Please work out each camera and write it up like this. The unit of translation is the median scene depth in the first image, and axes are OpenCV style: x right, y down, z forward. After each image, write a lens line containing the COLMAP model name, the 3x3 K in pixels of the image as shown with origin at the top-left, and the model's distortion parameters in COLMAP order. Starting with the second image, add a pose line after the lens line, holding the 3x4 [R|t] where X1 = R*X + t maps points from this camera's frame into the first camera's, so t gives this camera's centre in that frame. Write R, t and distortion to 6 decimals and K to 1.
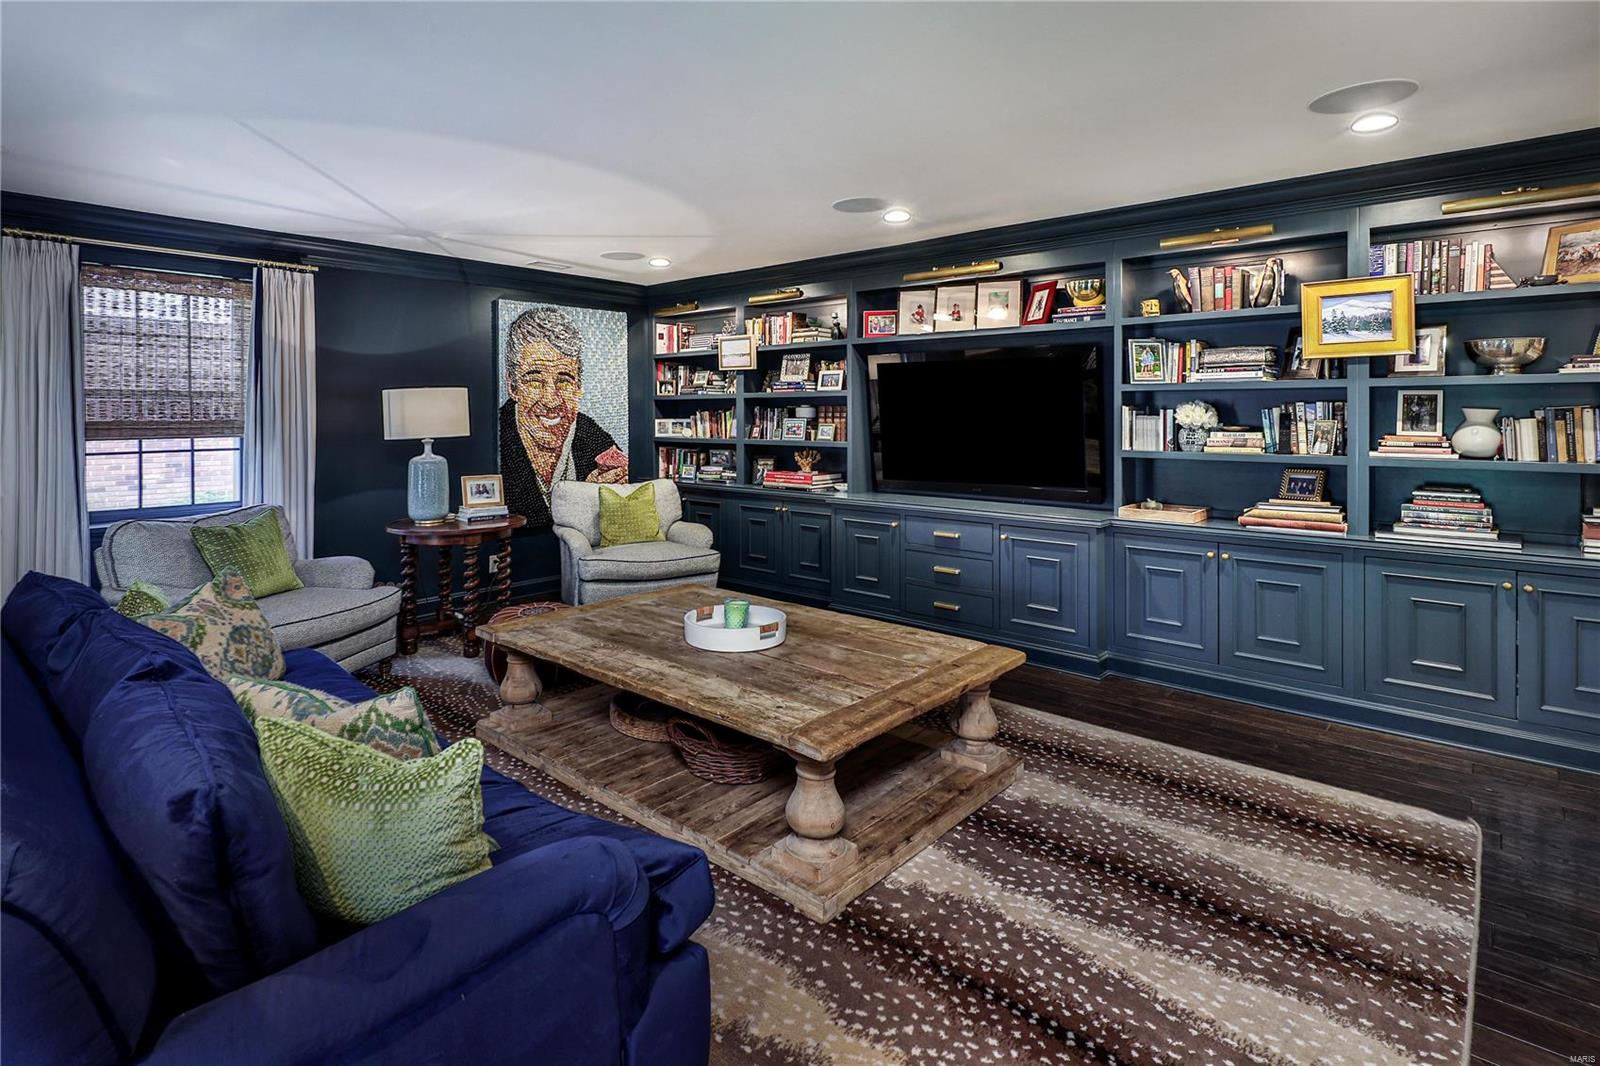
lens RADIAL K [[780.0, 0, 794.3], [0, 780.0, 527.9], [0, 0, 1]] dist [-0.001216, -0.000364]
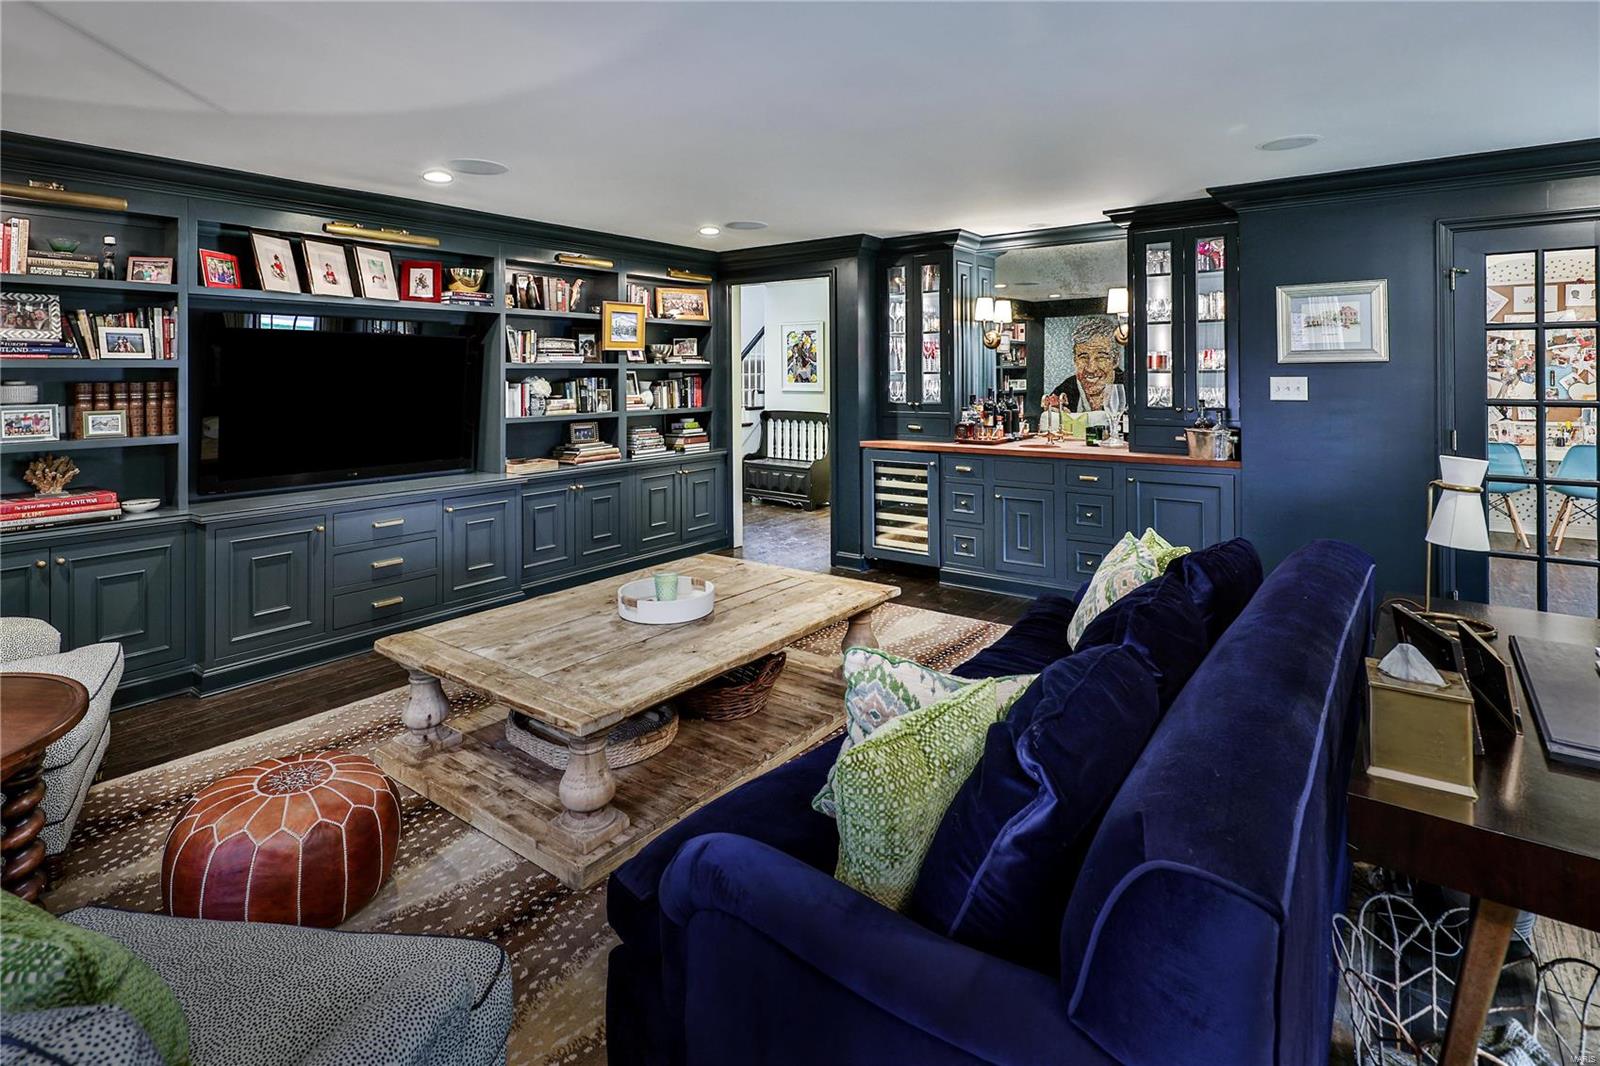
lens RADIAL K [[780.0, 0, 794.3], [0, 780.0, 527.9], [0, 0, 1]] dist [-0.001216, -0.000364]
pose [[-0.075271, -0.187383, 0.979399, -0.844652], [0.156748, 0.967751, 0.197202, -0.105107], [-0.984766, 0.168362, -0.043471, 0.657740]]
